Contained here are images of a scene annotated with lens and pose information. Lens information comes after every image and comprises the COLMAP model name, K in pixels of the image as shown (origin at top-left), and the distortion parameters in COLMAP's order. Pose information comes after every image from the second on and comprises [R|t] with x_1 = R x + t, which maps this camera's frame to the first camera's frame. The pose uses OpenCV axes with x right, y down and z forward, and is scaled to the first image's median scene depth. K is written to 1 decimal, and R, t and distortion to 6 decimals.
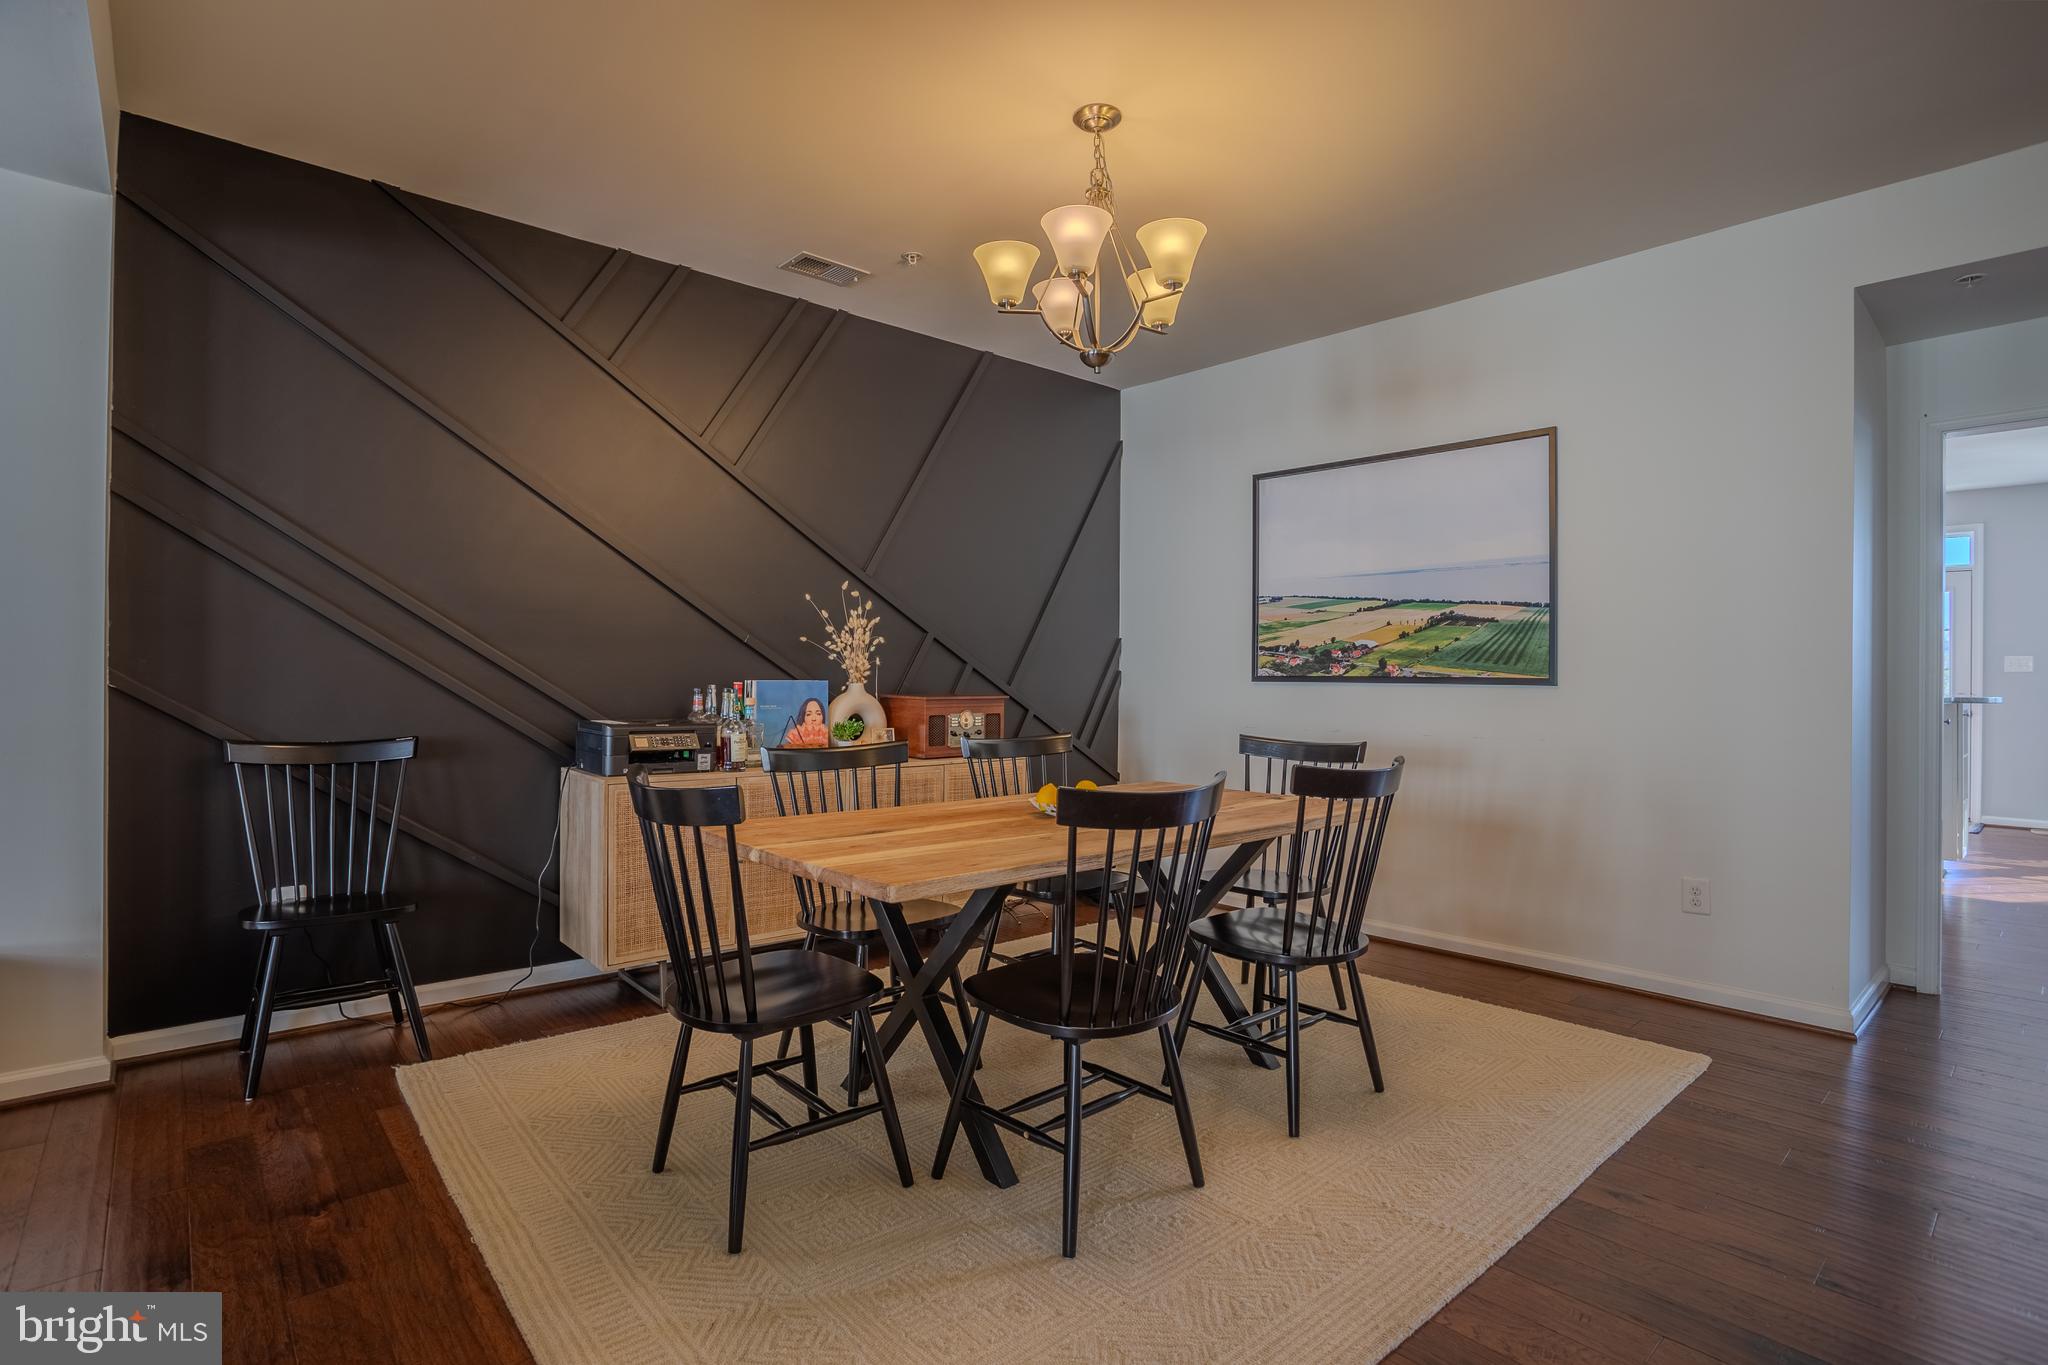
lens RADIAL K [[998.7, 0, 1019.6], [0, 998.7, 672.5], [0, 0, 1]] dist [-0.082462, 0.038692]
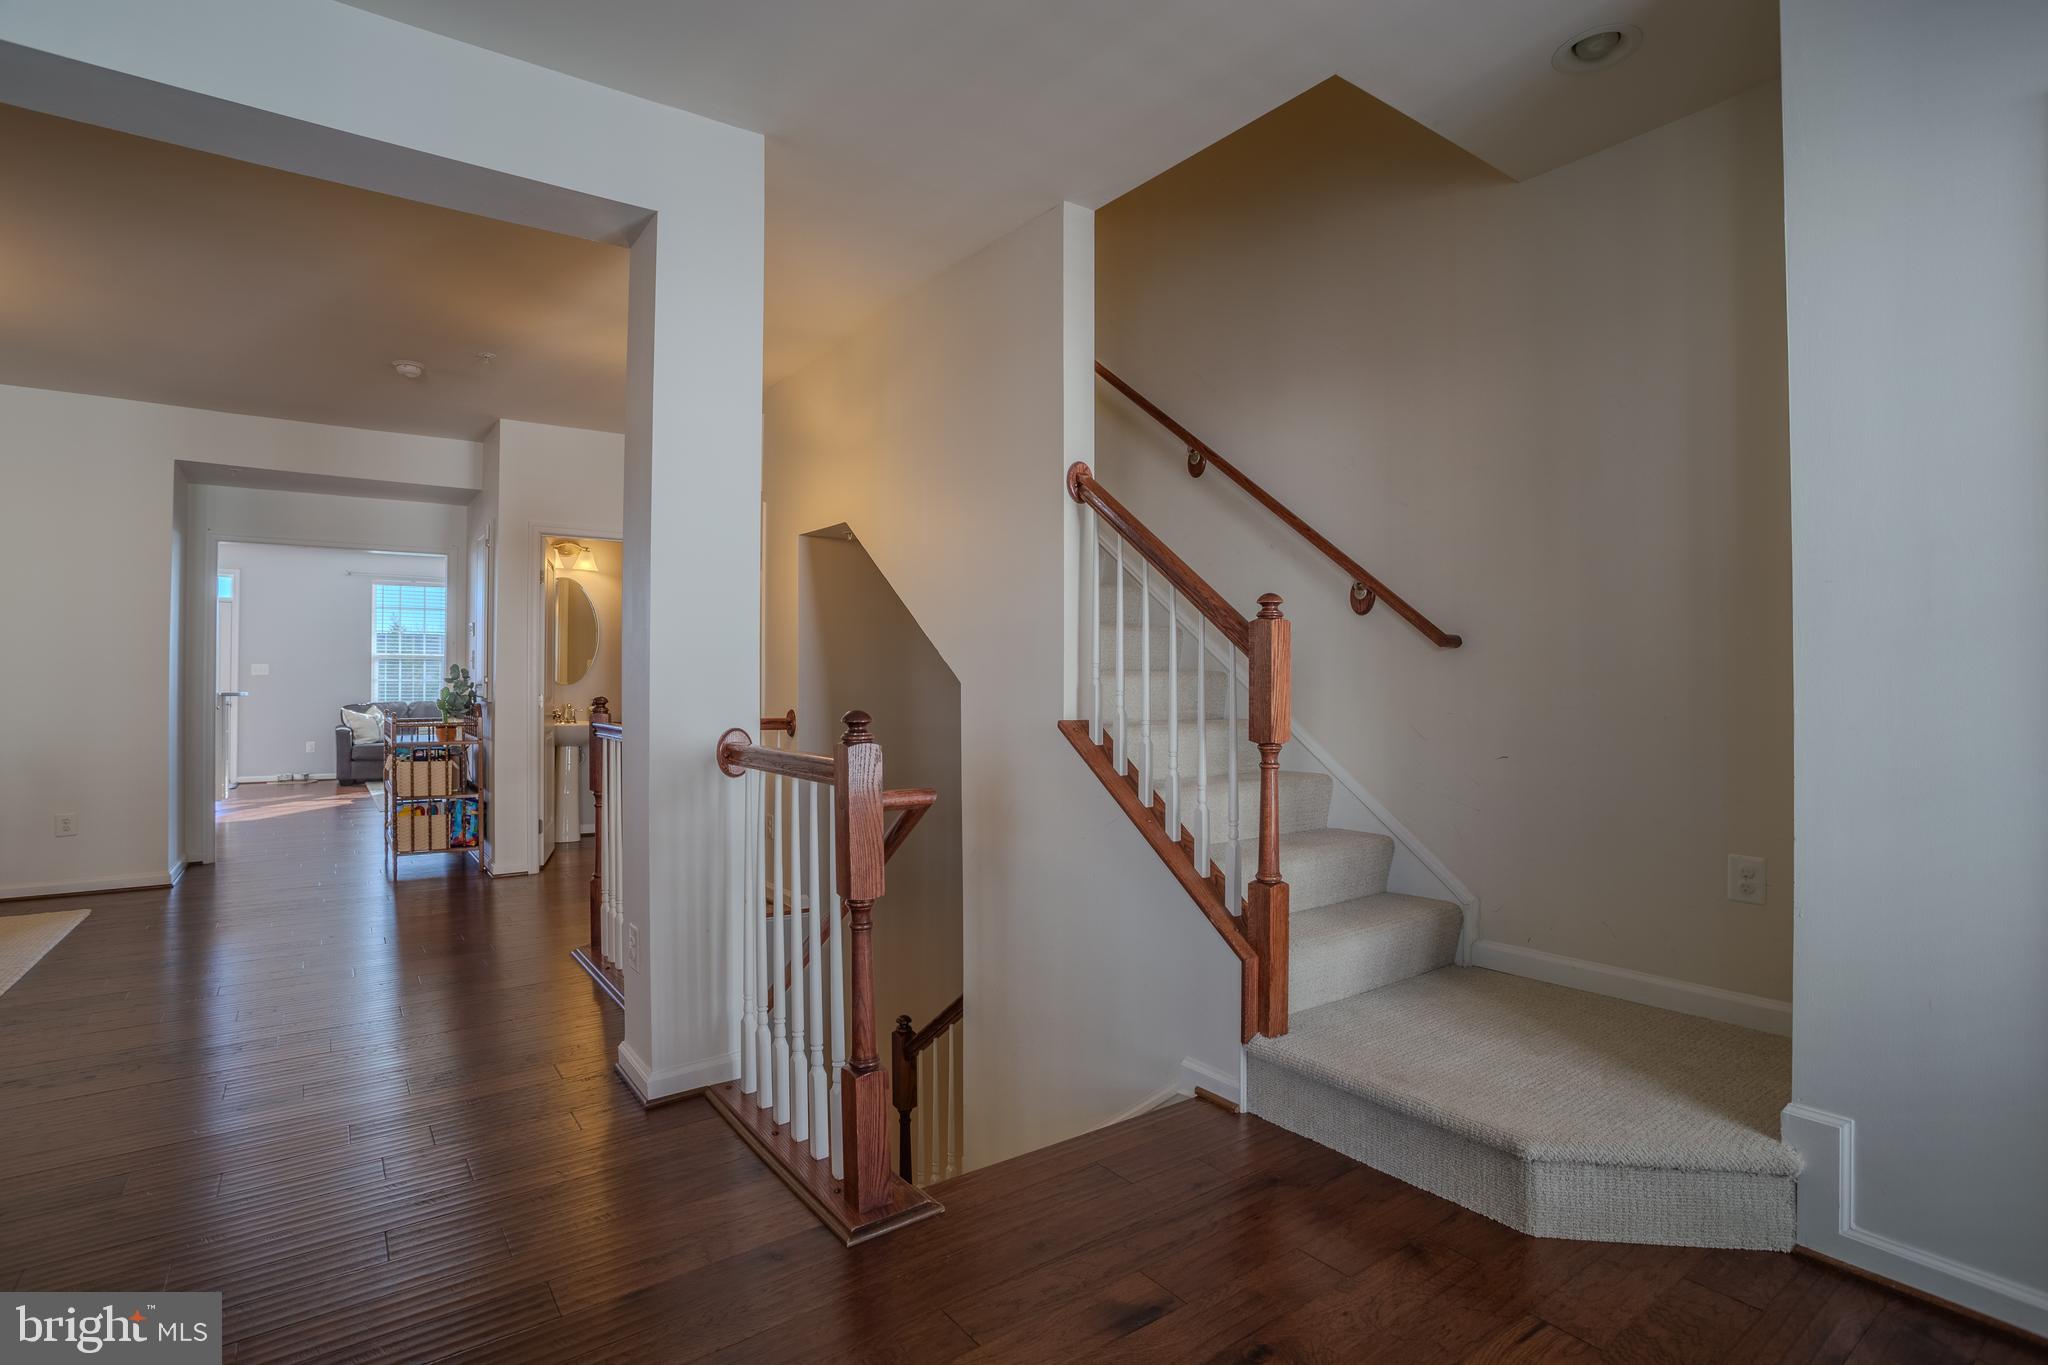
lens RADIAL K [[998.7, 0, 1019.6], [0, 998.7, 672.5], [0, 0, 1]] dist [-0.082462, 0.038692]
pose [[0.099250, 0.003748, 0.995055, -0.539461], [-0.004530, 0.999984, -0.003315, -0.009180], [-0.995052, -0.004179, 0.099266, -0.539831]]
